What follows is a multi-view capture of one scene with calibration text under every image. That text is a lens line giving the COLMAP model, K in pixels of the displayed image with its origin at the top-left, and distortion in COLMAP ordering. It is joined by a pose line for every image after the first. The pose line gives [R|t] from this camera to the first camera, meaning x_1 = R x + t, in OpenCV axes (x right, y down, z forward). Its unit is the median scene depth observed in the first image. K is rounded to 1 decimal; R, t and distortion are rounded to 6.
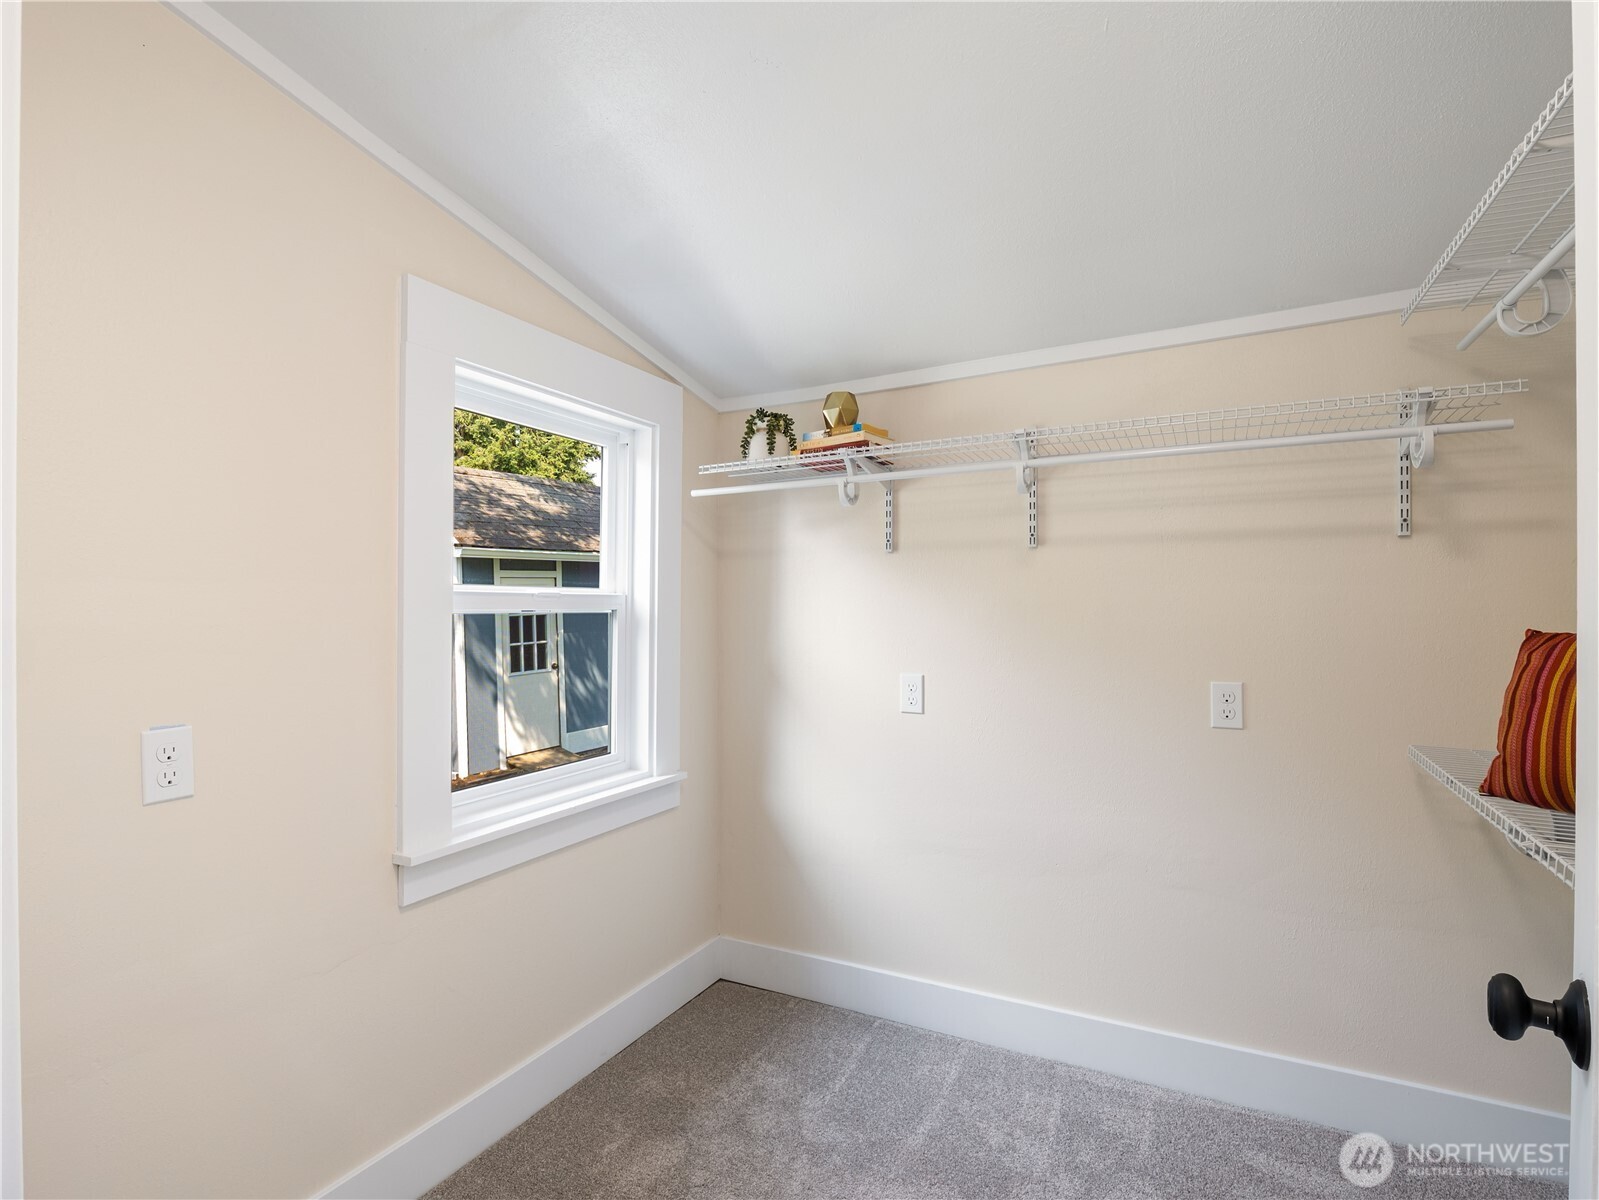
lens RADIAL K [[777.7, 0, 802.6], [0, 777.7, 602.2], [0, 0, 1]] dist [-0.012127, -0.002663]
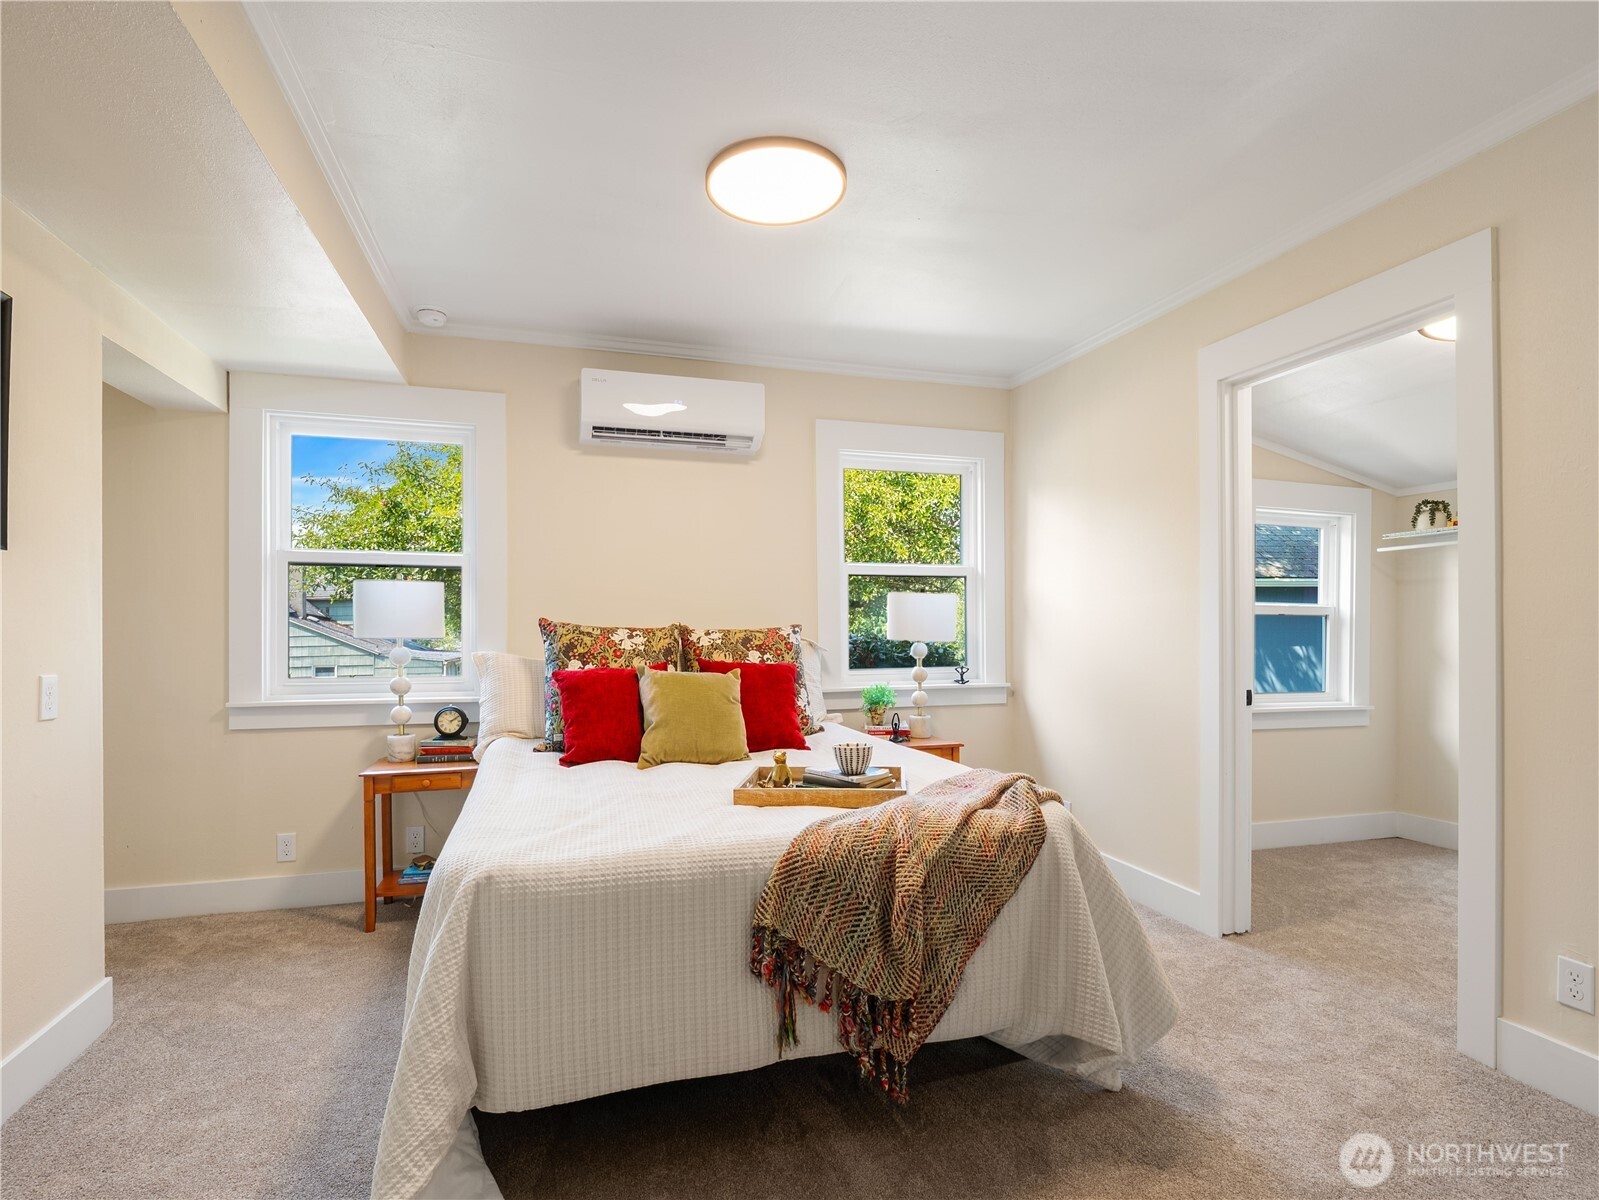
lens RADIAL K [[777.7, 0, 803.8], [0, 777.7, 615.0], [0, 0, 1]] dist [-0.012127, -0.002663]
pose [[0.709508, 0.000618, -0.704697, 0.174904], [-0.002448, 0.999996, -0.001588, 0.016748], [0.704693, 0.002852, 0.709507, -1.207992]]
